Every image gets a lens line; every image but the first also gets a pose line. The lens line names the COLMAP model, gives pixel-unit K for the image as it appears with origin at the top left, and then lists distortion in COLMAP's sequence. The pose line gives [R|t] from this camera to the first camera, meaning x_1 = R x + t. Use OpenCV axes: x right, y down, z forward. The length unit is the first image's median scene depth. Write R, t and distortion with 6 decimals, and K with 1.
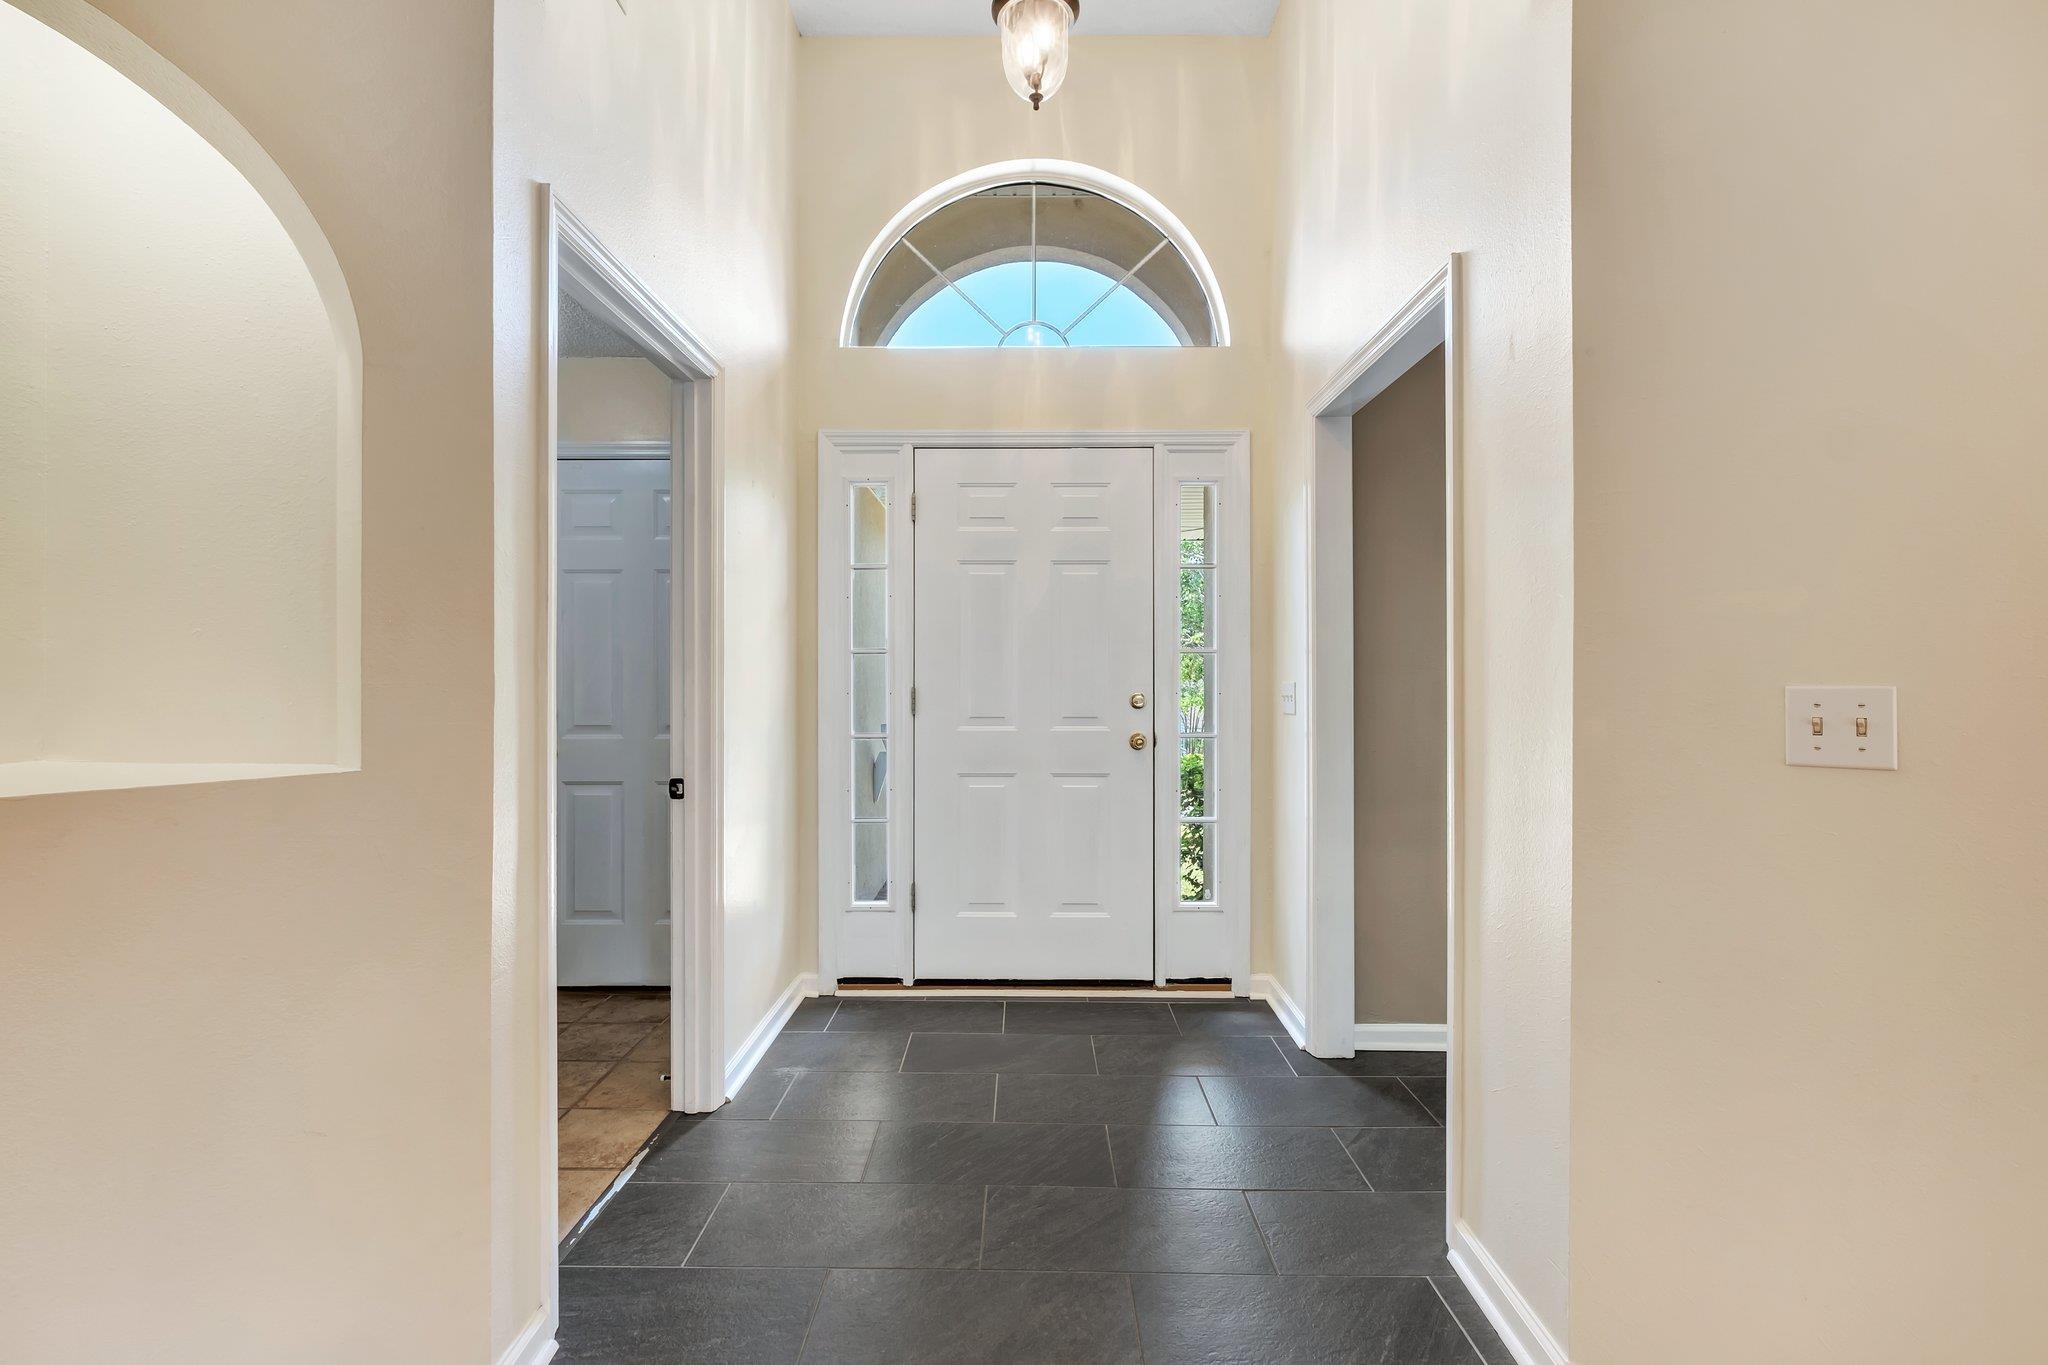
lens RADIAL K [[902.3, 0, 1020.3], [0, 902.3, 673.4], [0, 0, 1]] dist [-0.003511, -0.002314]
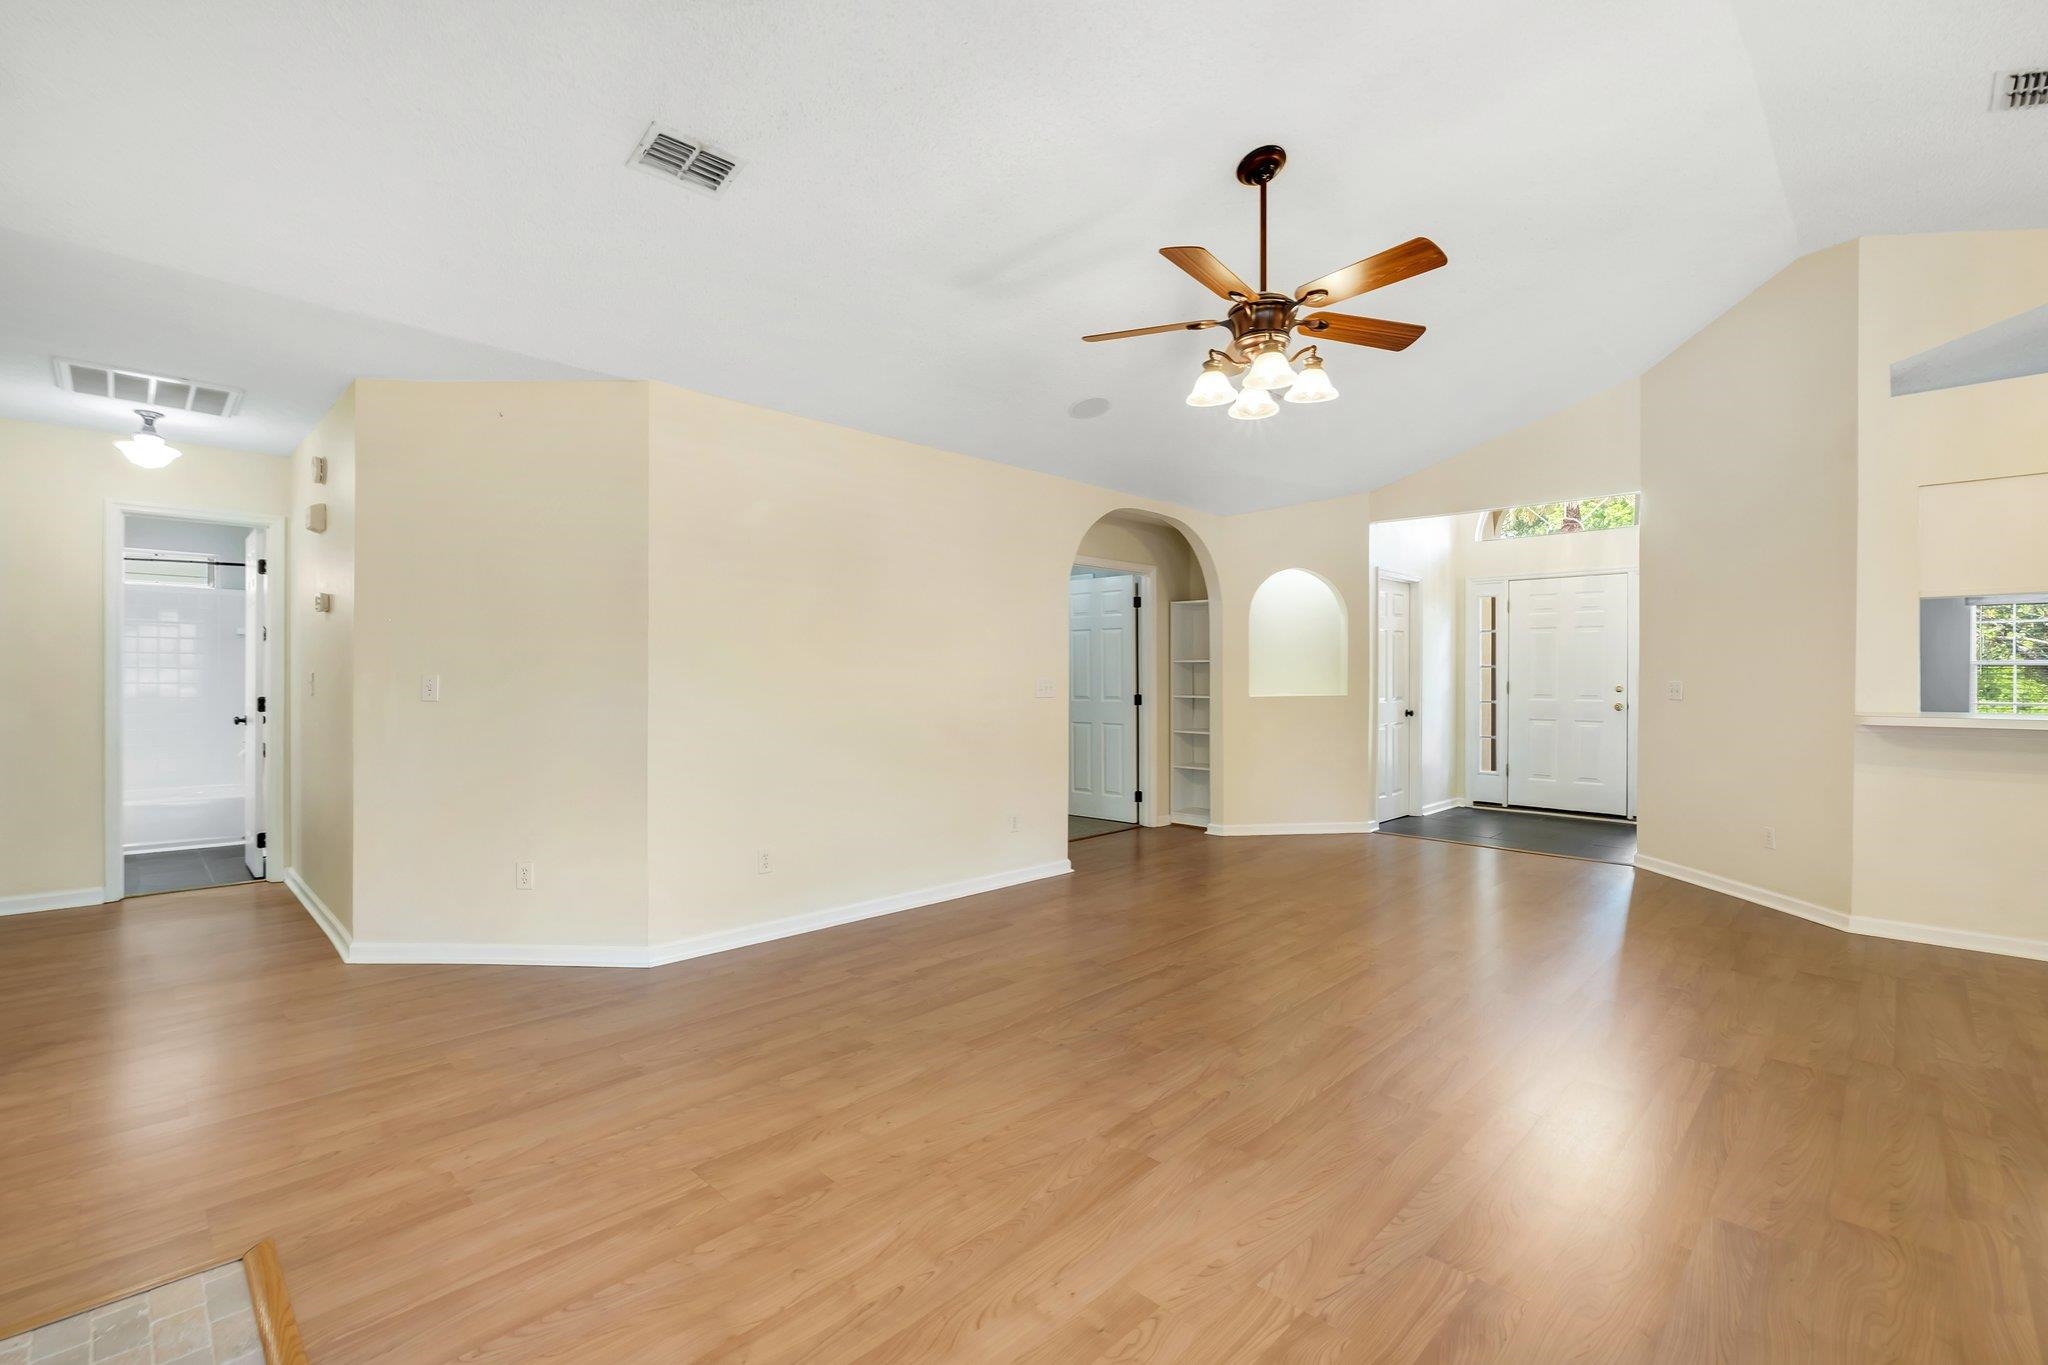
lens RADIAL K [[902.3, 0, 1029.3], [0, 902.3, 679.1], [0, 0, 1]] dist [-0.003511, -0.002314]
pose [[0.725788, 0.005699, -0.687895, 0.597895], [0.001880, 0.999946, 0.010267, -0.018302], [0.687916, -0.008745, 0.725737, -1.586979]]
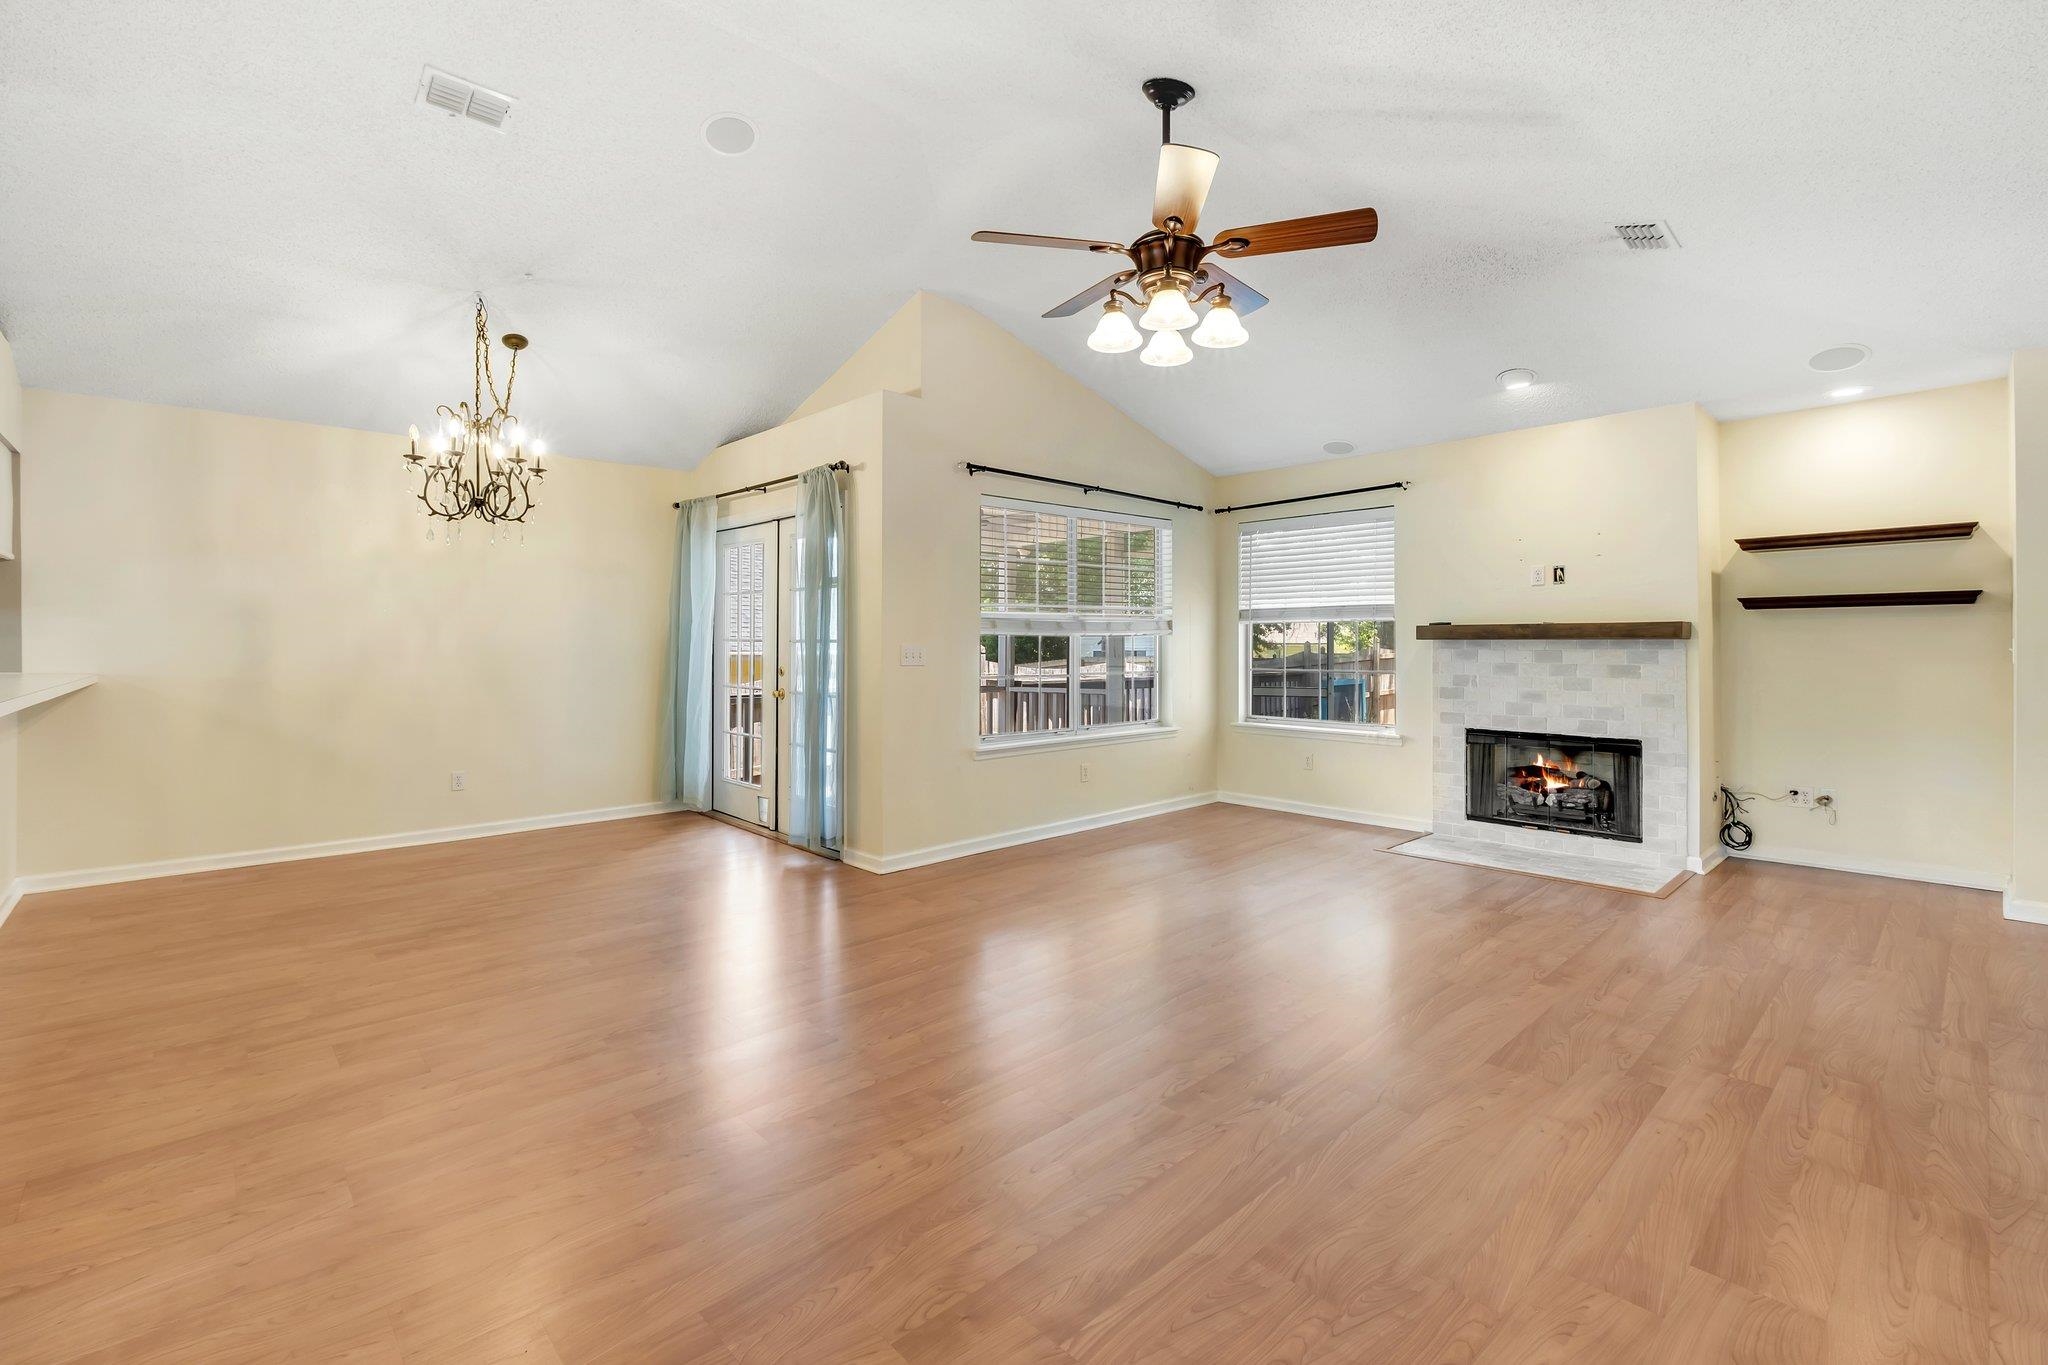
lens RADIAL K [[902.3, 0, 1033.5], [0, 902.3, 633.0], [0, 0, 1]] dist [-0.003511, -0.002314]
pose [[-0.694340, 0.008887, 0.719592, -0.399613], [-0.006662, 0.999802, -0.018776, 0.000668], [-0.719616, -0.017831, -0.694143, -0.060177]]
